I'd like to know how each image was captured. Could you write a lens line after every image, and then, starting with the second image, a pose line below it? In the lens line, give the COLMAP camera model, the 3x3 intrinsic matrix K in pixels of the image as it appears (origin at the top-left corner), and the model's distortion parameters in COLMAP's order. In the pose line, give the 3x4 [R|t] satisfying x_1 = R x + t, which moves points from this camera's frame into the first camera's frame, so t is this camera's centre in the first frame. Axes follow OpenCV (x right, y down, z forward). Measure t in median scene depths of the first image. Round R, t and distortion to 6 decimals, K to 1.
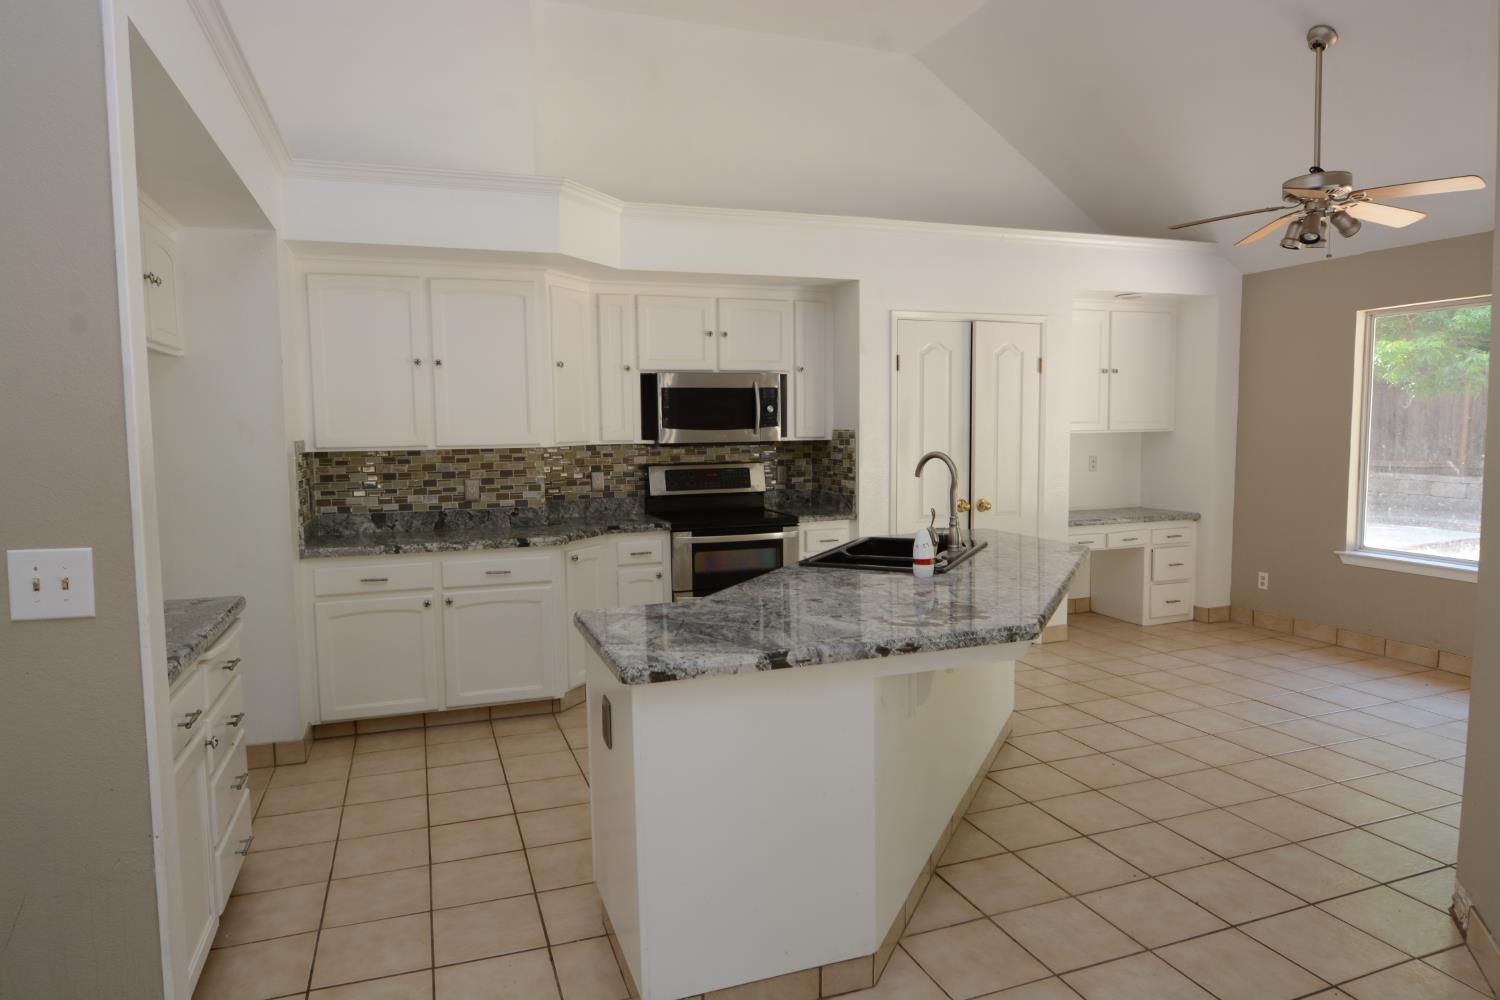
lens RADIAL K [[906.5, 0, 742.9], [0, 906.5, 500.0], [0, 0, 1]] dist [-0.015369, -0.003551]
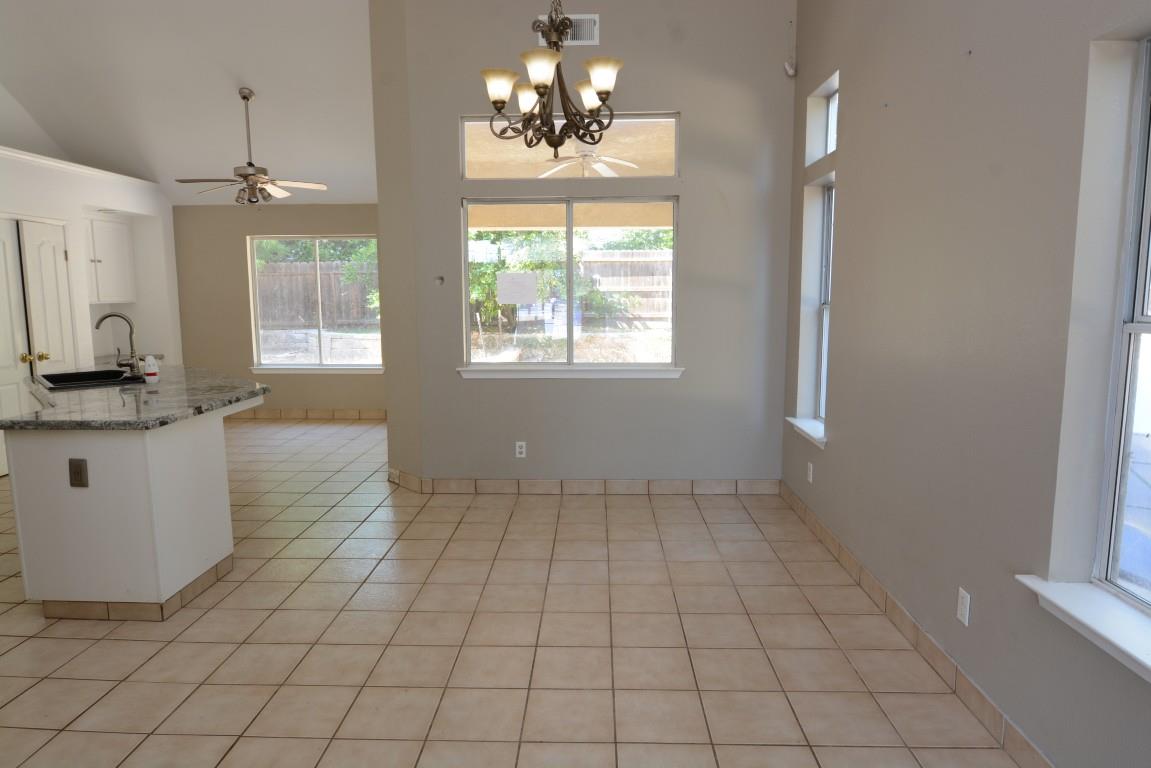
lens RADIAL K [[695.6, 0, 570.1], [0, 695.6, 384.0], [0, 0, 1]] dist [-0.015369, -0.003551]
pose [[0.375137, -0.108864, 0.920555, -0.503634], [0.075434, 0.993371, 0.086735, 0.021596], [-0.923895, 0.036903, 0.380862, -0.171203]]
